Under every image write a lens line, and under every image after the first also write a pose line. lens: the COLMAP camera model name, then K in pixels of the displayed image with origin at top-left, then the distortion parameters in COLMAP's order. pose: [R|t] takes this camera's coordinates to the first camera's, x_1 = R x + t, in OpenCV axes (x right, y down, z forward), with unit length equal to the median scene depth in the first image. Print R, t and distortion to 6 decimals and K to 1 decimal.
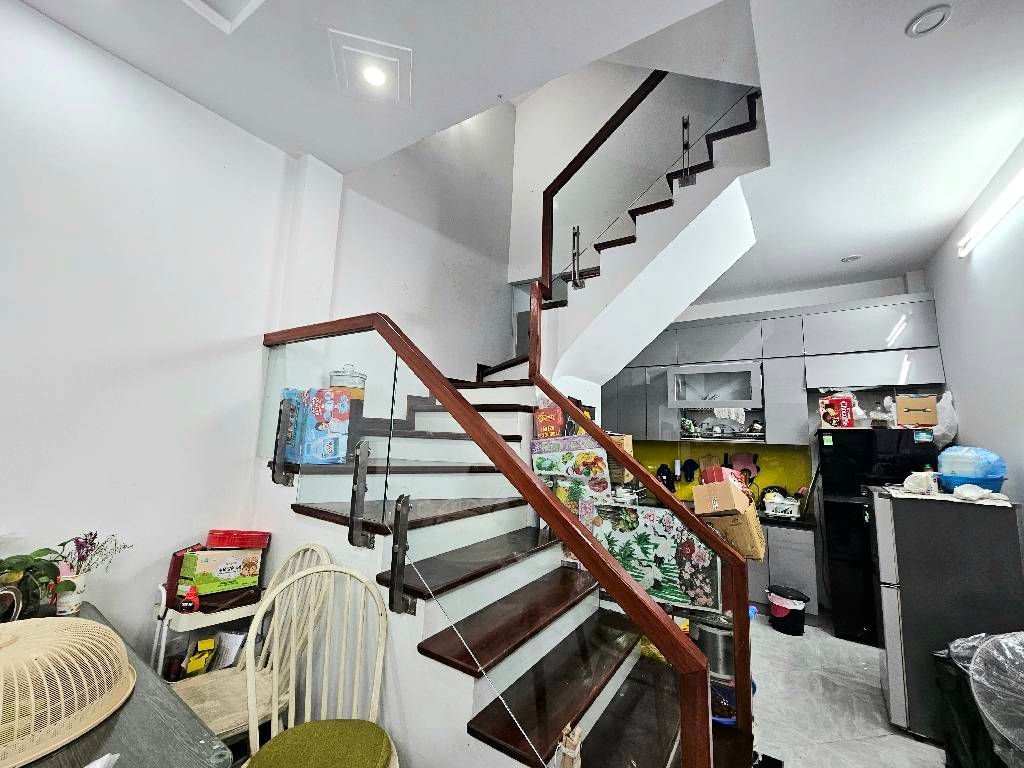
lens RADIAL K [[415.3, 0, 510.1], [0, 415.3, 380.3], [0, 0, 1]] dist [-0.002328, -0.001008]
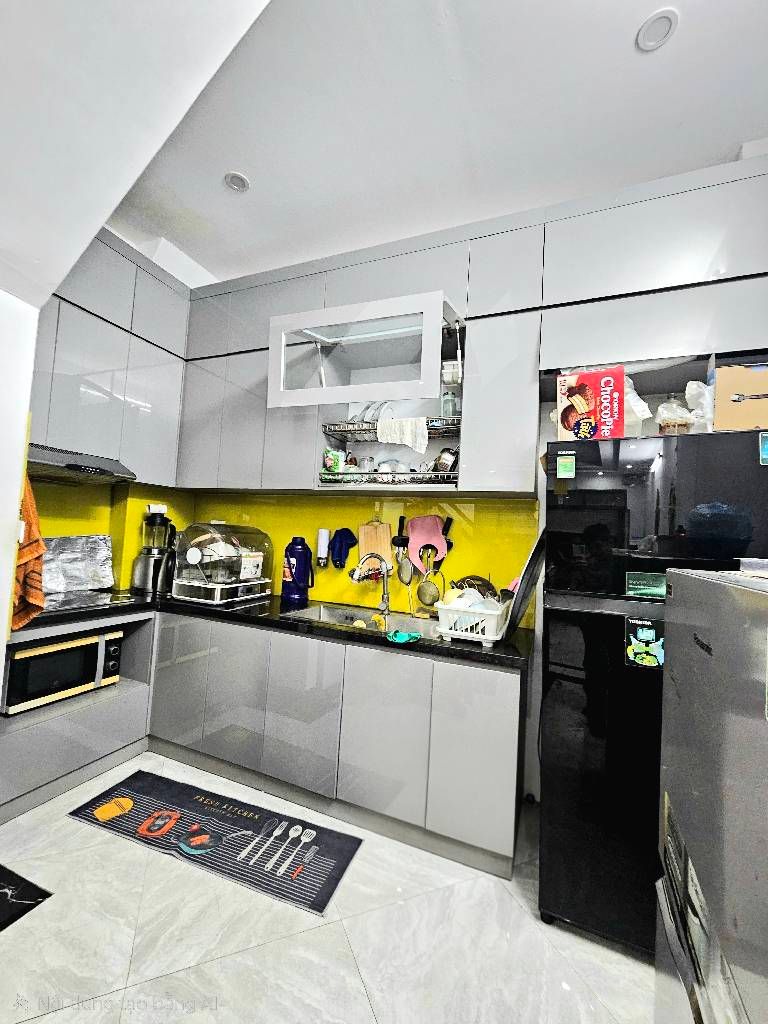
lens RADIAL K [[415.3, 0, 385.3], [0, 415.3, 513.3], [0, 0, 1]] dist [-0.002328, -0.001008]
pose [[0.975968, 0.025276, 0.216445, 0.461773], [-0.046777, 0.994397, 0.094800, 0.147052], [-0.212836, -0.102646, 0.971681, 0.580738]]
